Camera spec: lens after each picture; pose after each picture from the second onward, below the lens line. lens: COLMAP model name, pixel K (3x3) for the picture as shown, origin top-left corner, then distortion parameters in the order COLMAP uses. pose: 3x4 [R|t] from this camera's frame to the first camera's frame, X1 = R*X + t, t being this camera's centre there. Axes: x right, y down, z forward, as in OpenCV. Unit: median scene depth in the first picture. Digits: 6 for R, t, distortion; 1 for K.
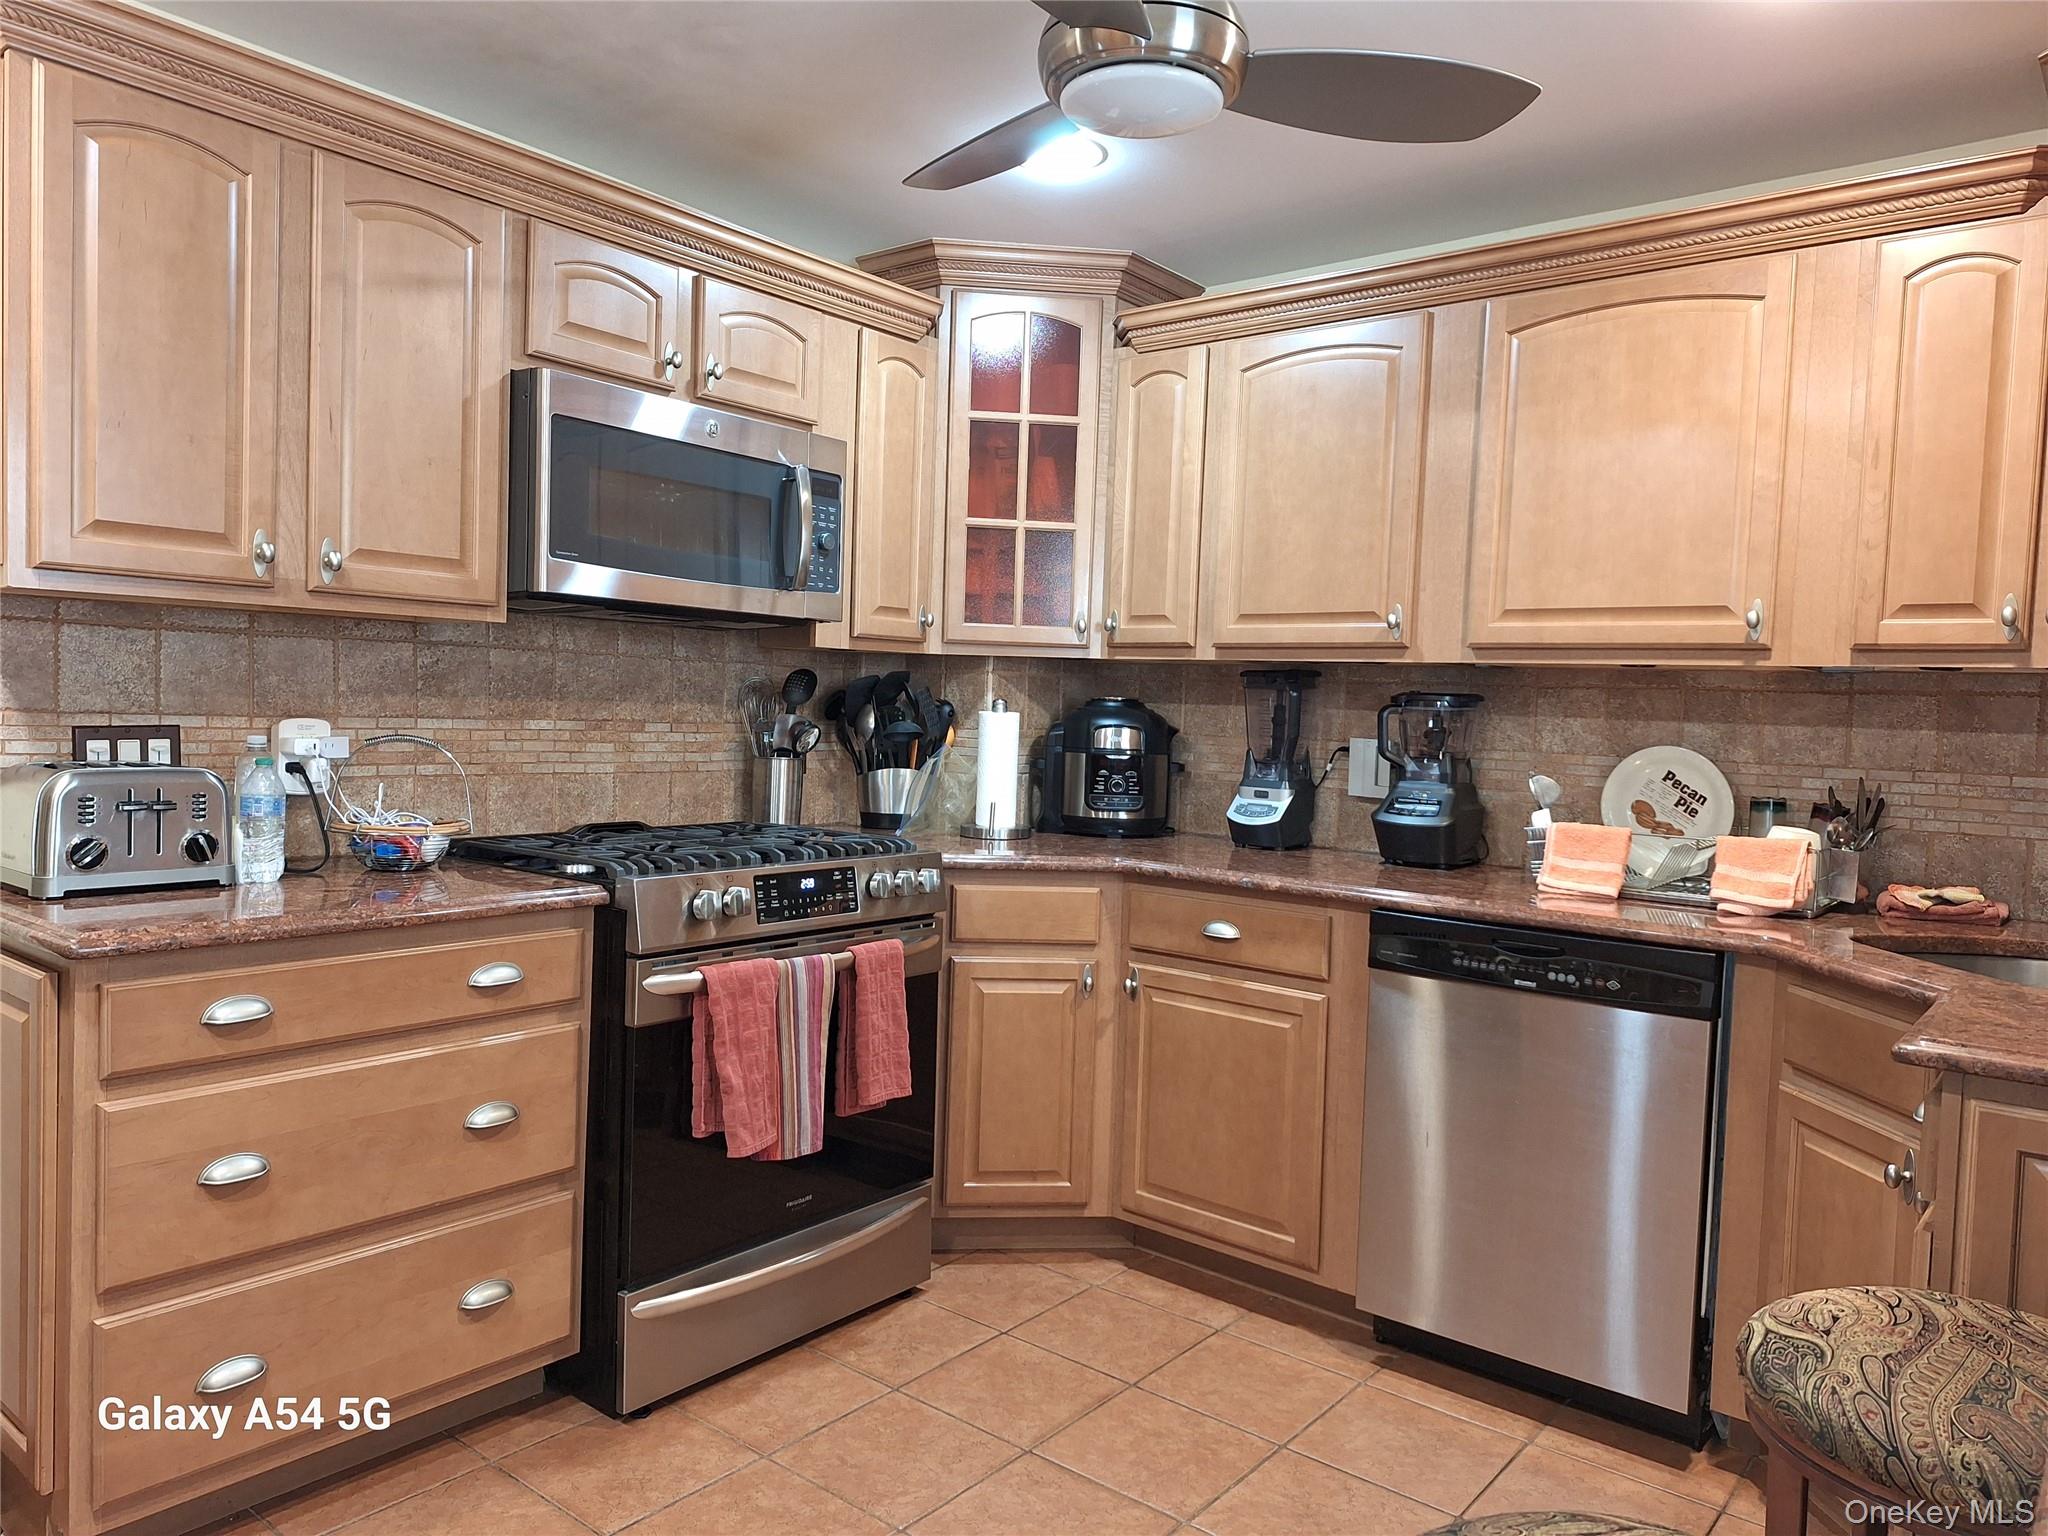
lens RADIAL K [[1372.2, 0, 1024.0], [0, 1372.2, 768.0], [0, 0, 1]] dist [0.003275, 0.000046]
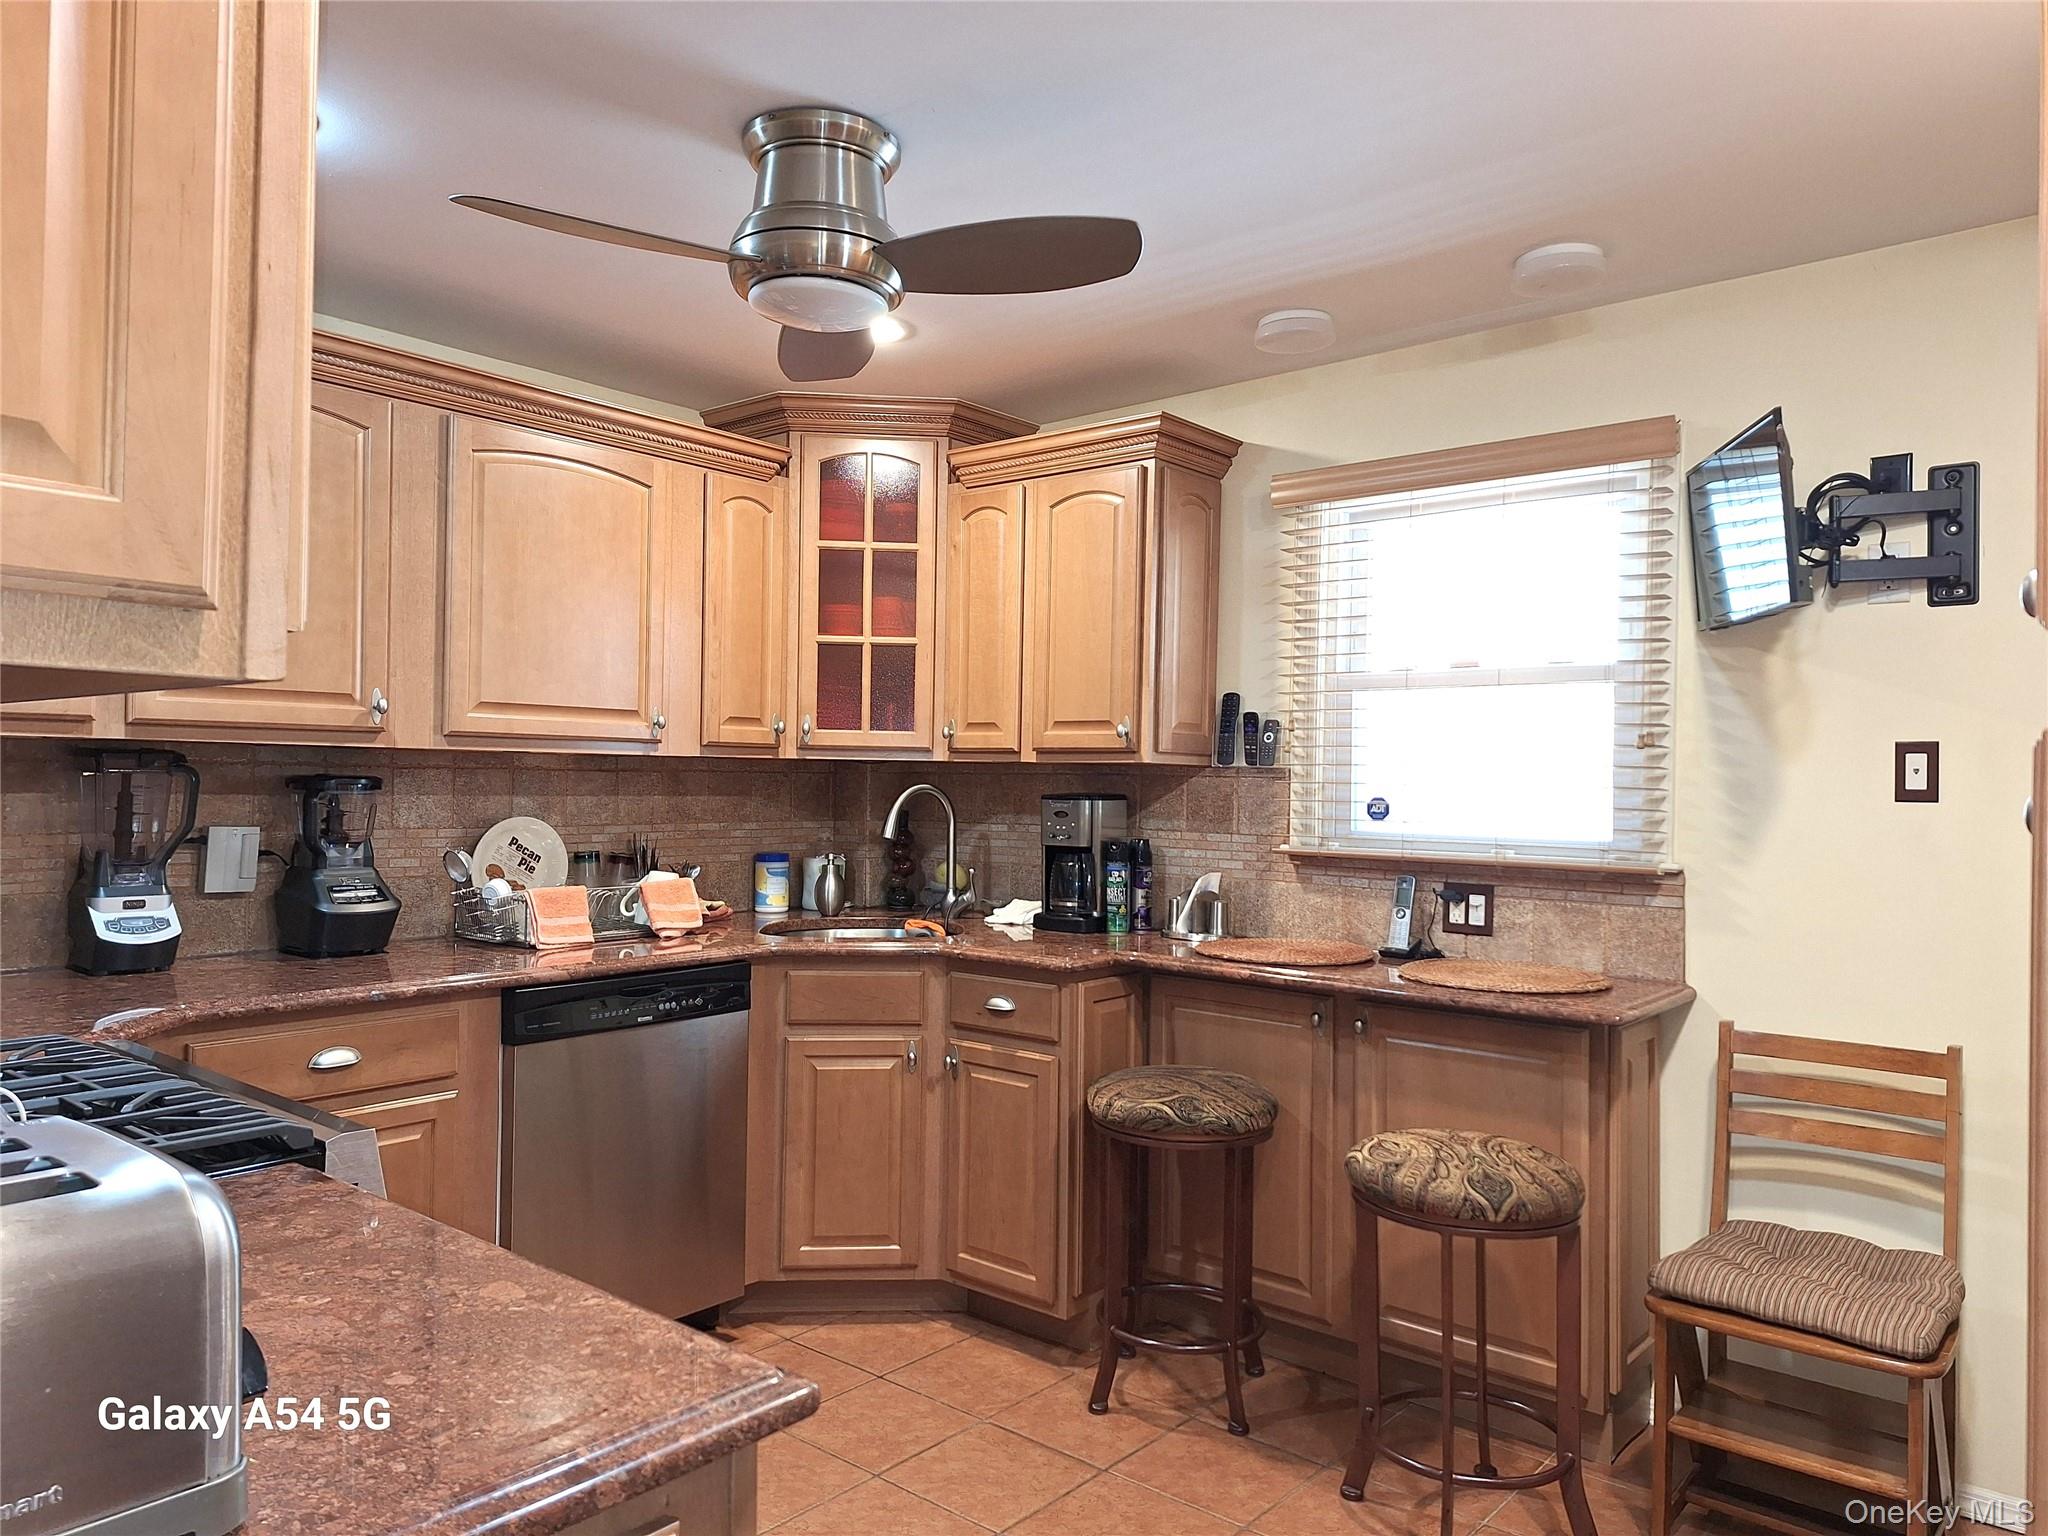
lens RADIAL K [[1372.2, 0, 1024.0], [0, 1372.2, 768.0], [0, 0, 1]] dist [0.003275, 0.000046]
pose [[0.002870, -0.026858, 0.999635, -0.744708], [0.033533, 0.999080, 0.026747, -0.077270], [-0.999434, 0.033444, 0.003768, 0.563214]]
